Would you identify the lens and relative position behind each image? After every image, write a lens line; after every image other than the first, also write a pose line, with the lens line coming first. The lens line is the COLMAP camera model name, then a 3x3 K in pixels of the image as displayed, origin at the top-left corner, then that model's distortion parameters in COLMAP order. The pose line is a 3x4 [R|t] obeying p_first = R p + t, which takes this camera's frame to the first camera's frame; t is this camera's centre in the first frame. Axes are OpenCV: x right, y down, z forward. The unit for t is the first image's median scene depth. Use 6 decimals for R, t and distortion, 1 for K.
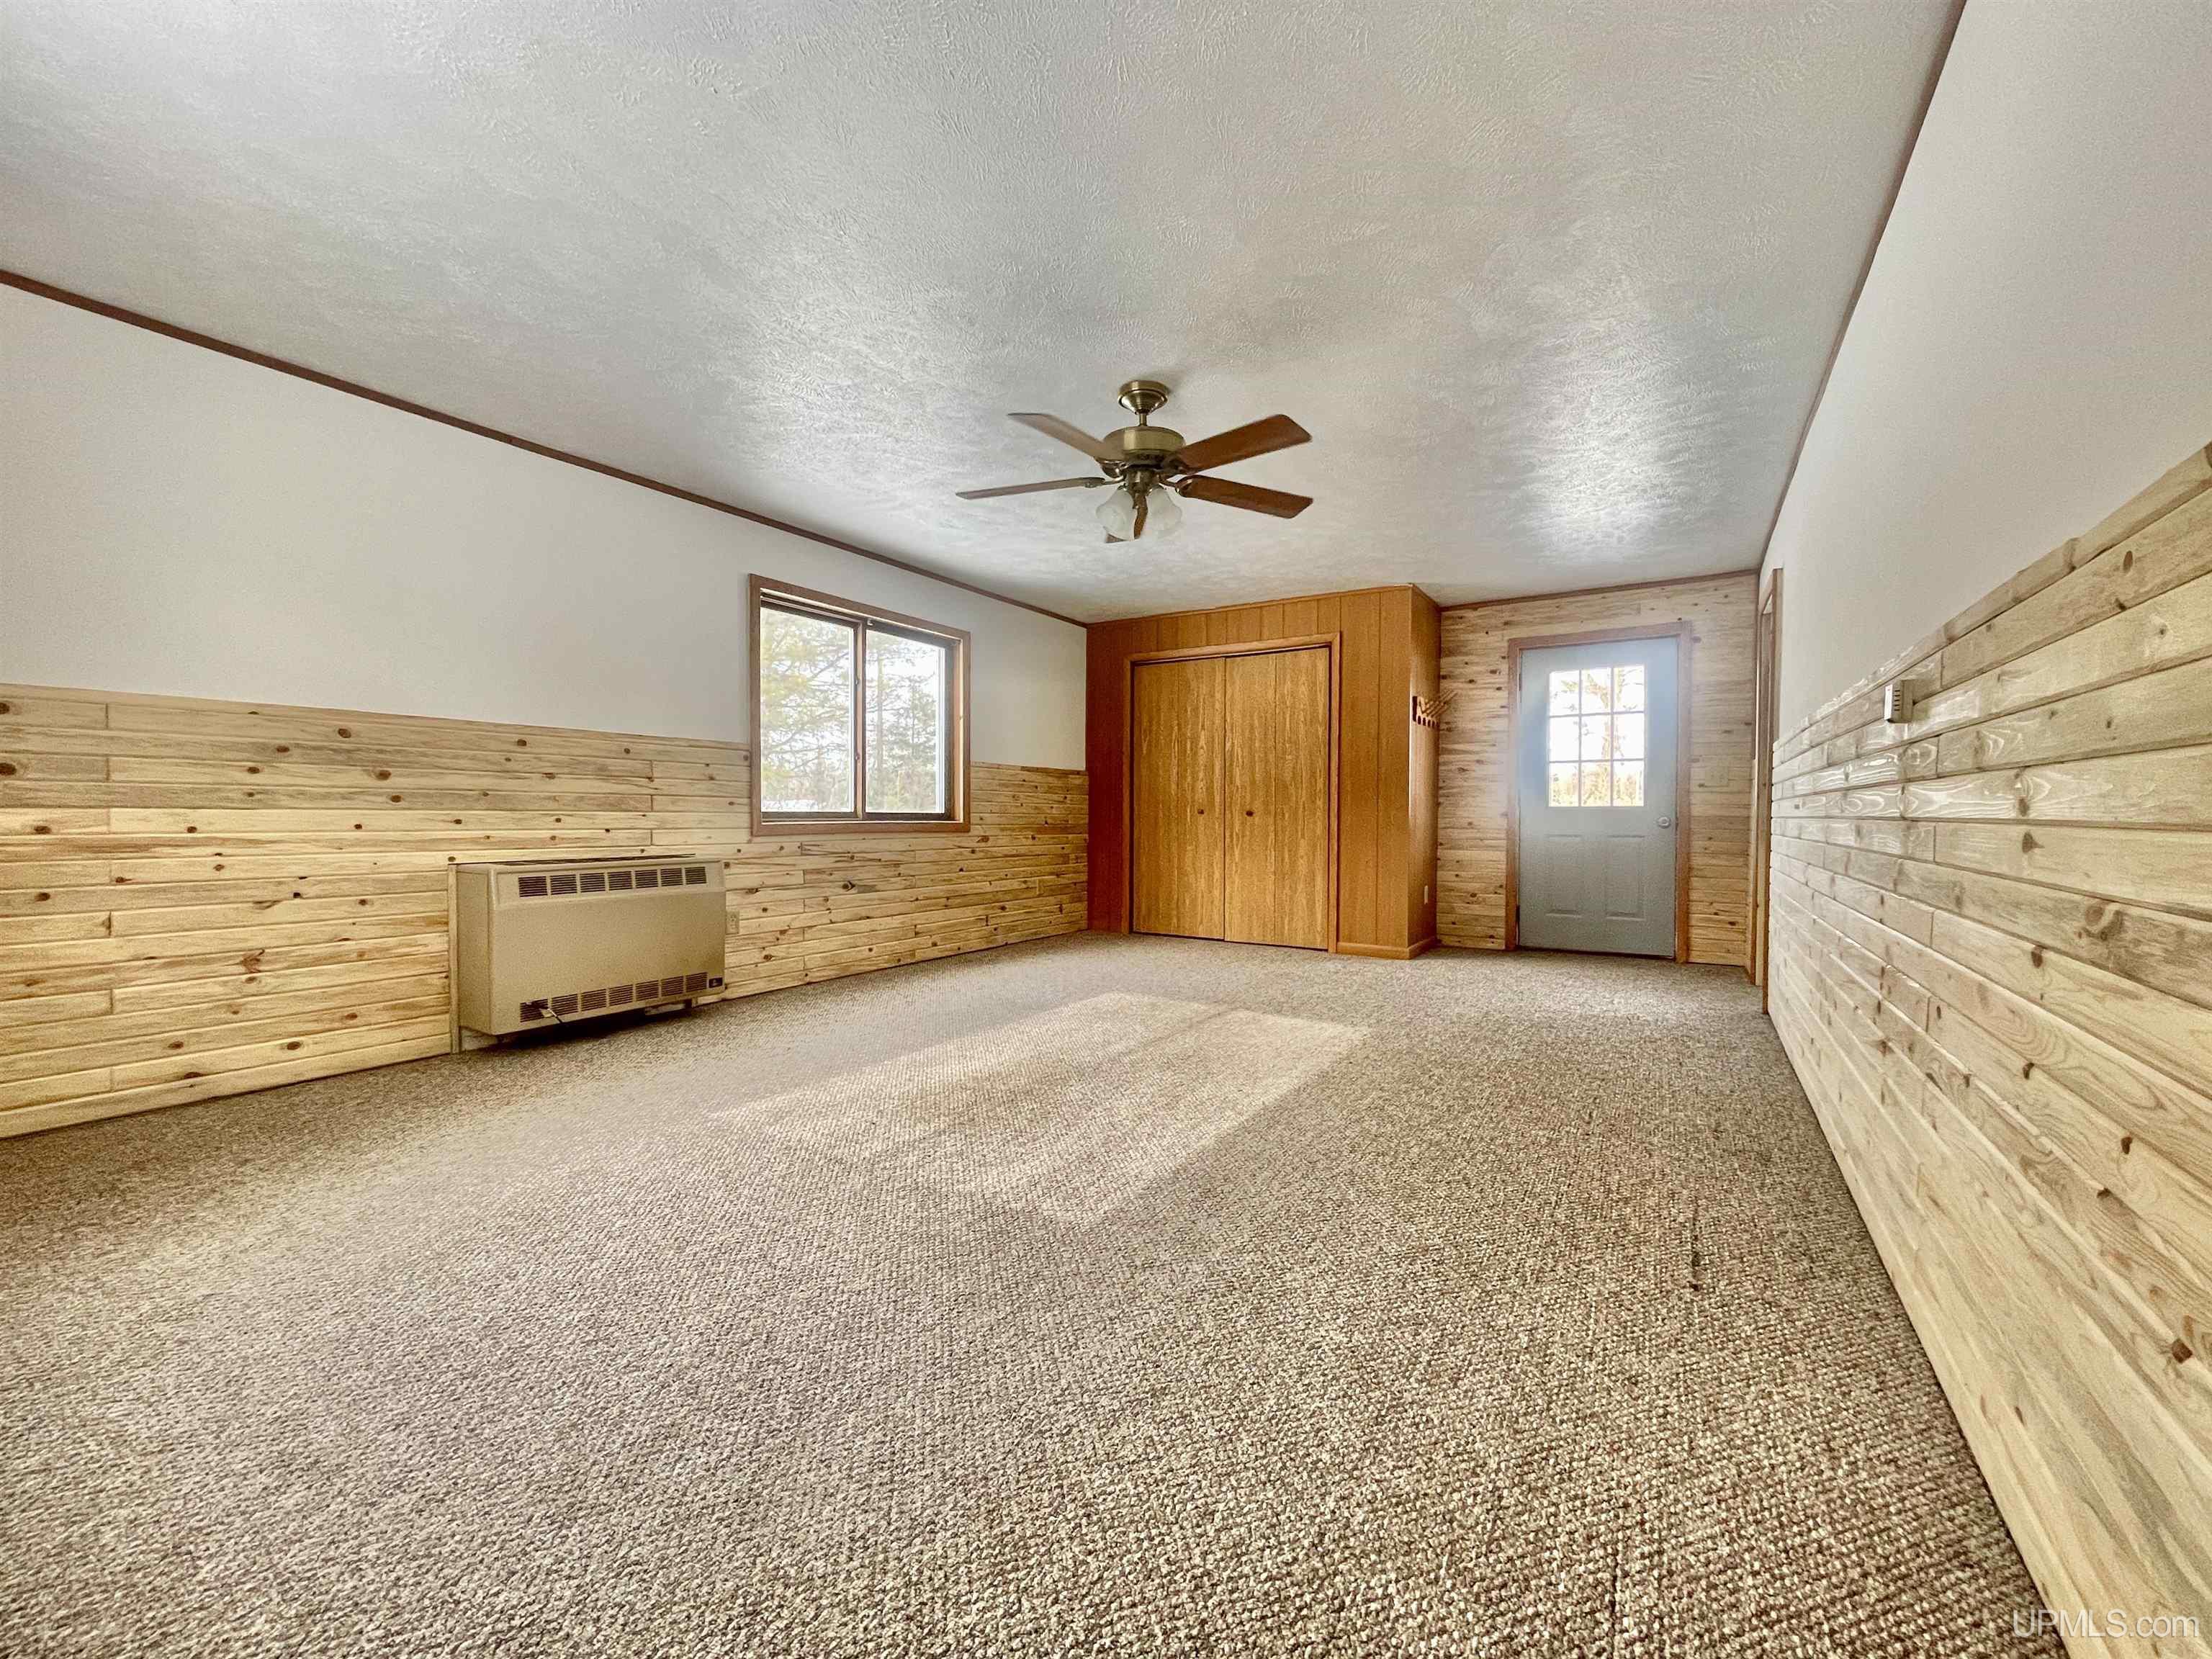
lens RADIAL K [[896.5, 0, 1104.1], [0, 896.5, 826.5], [0, 0, 1]] dist [0.003853, 0.000120]
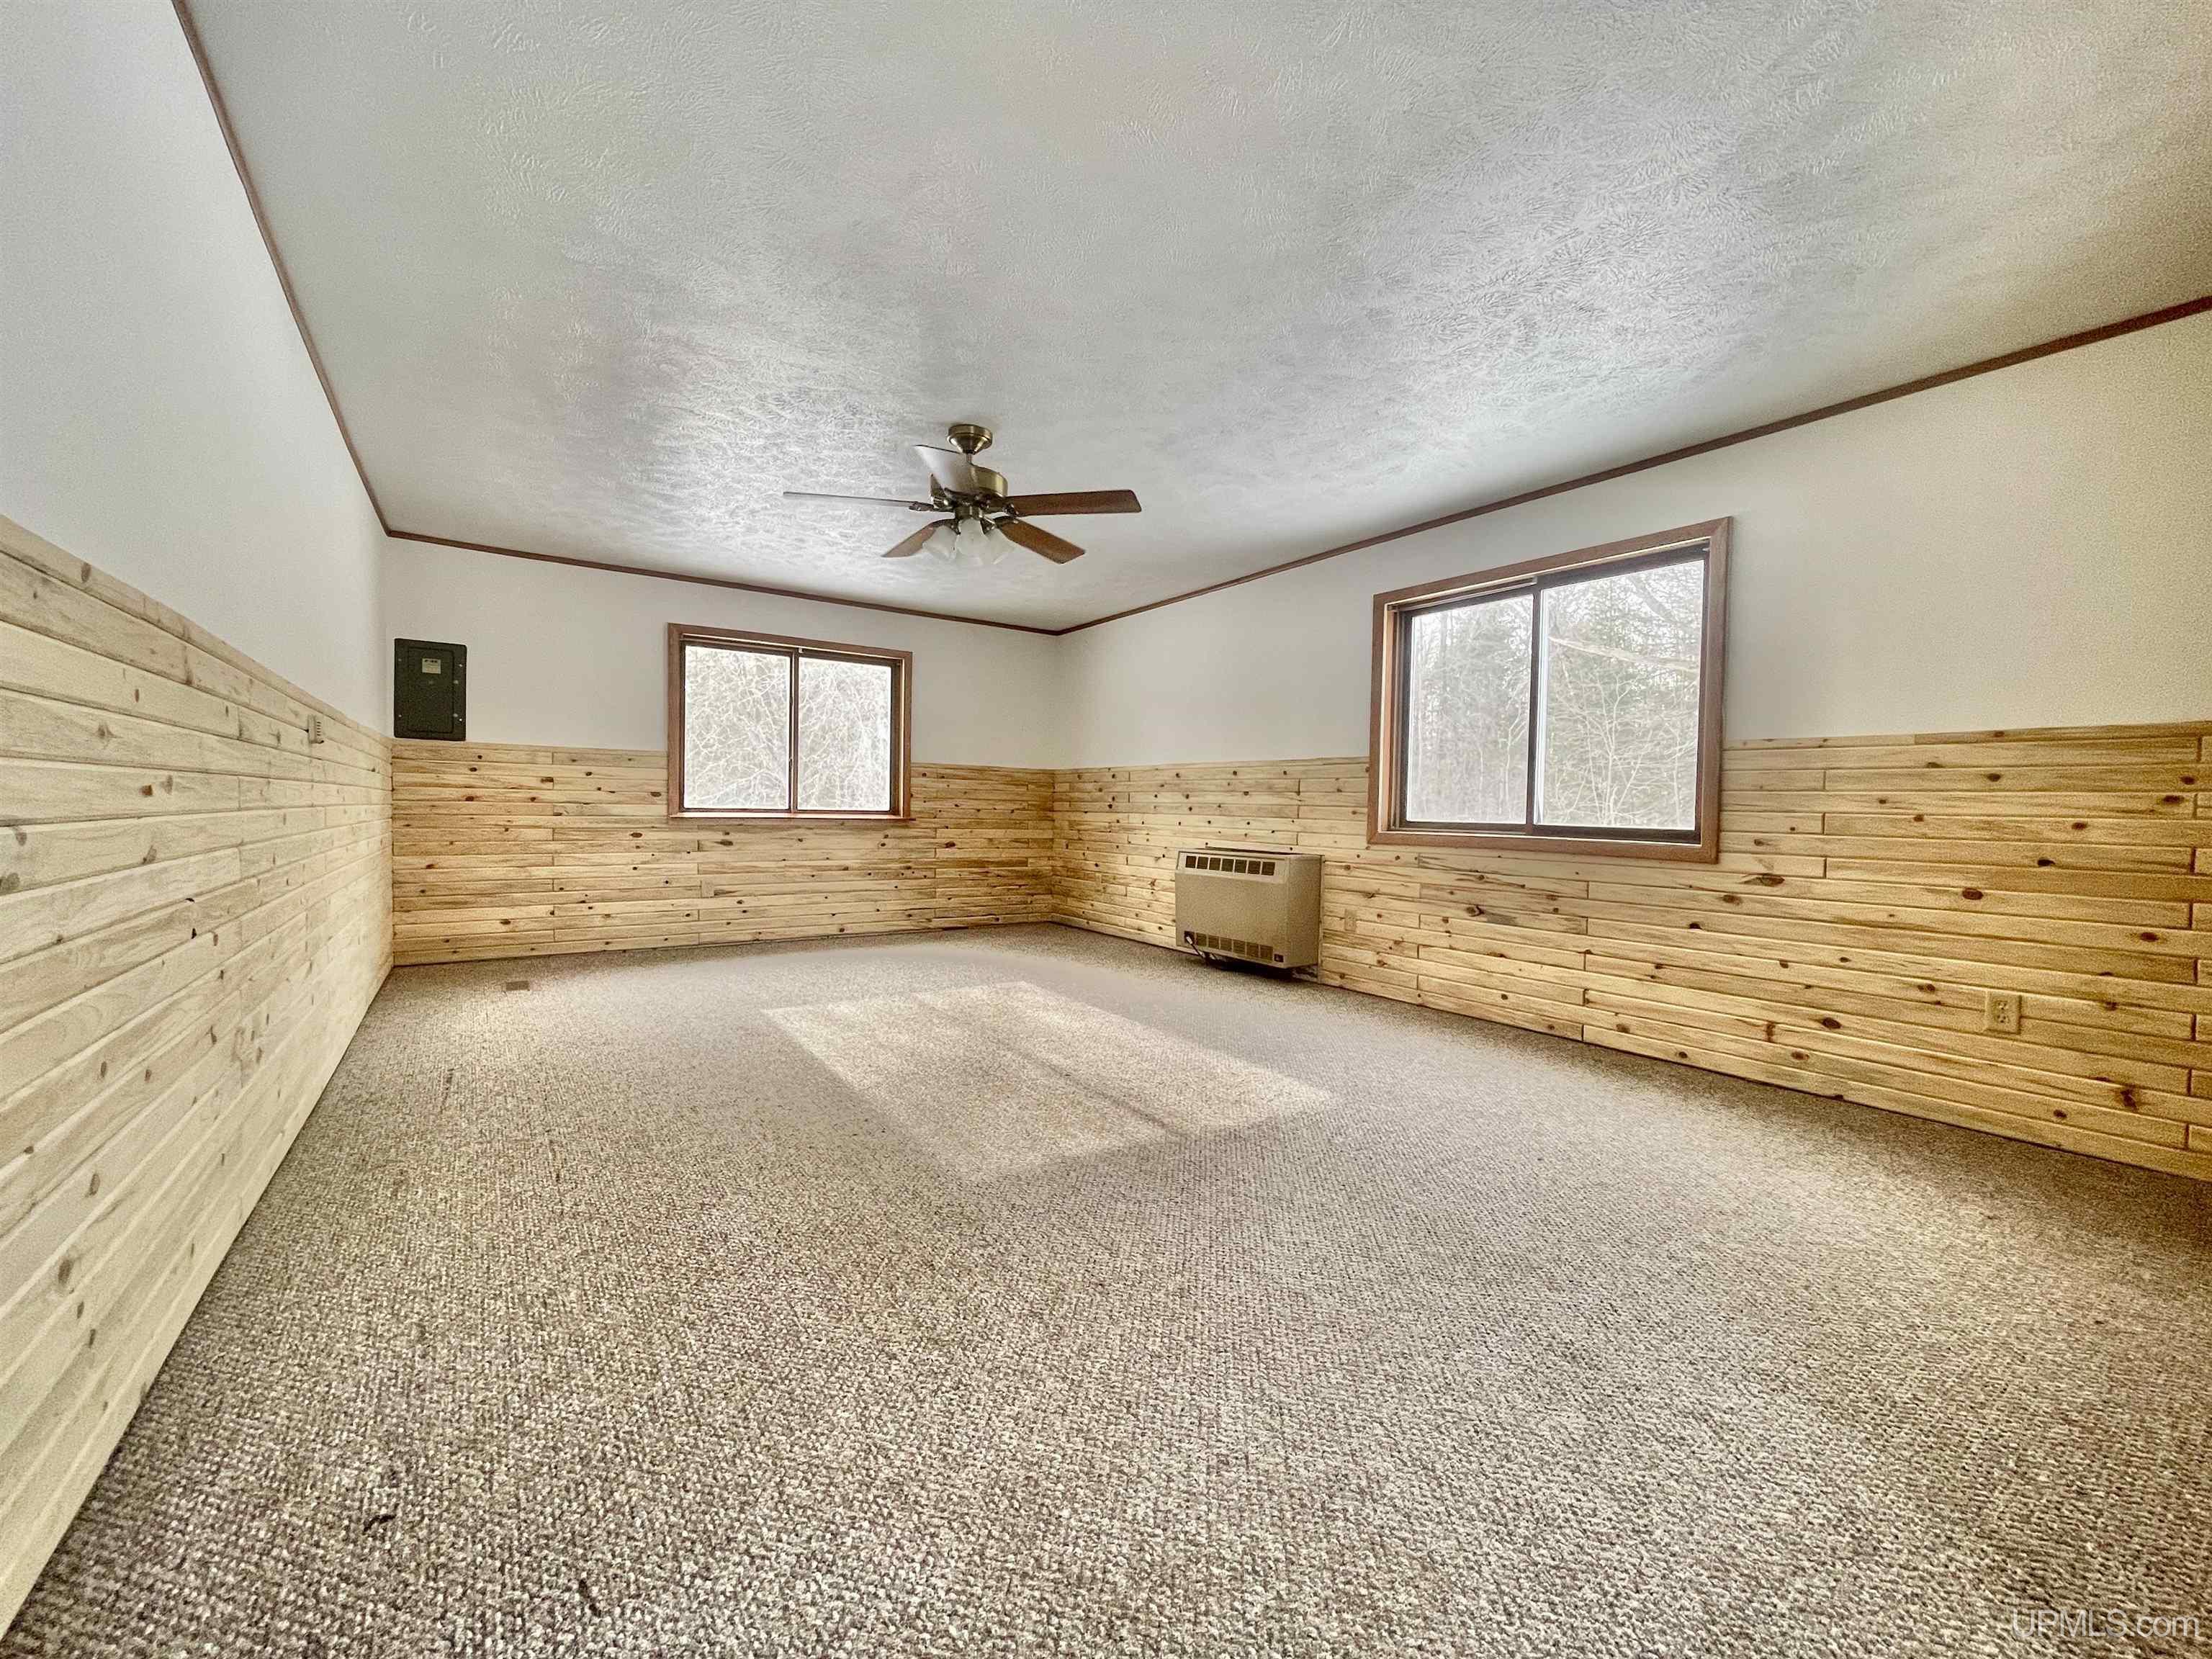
lens RADIAL K [[896.5, 0, 1103.9], [0, 896.5, 831.2], [0, 0, 1]] dist [0.003853, 0.000120]
pose [[-0.395390, 0.011119, -0.918446, 0.711040], [-0.035708, 0.998985, 0.027466, -0.021608], [0.917819, 0.043656, -0.394592, 1.147610]]
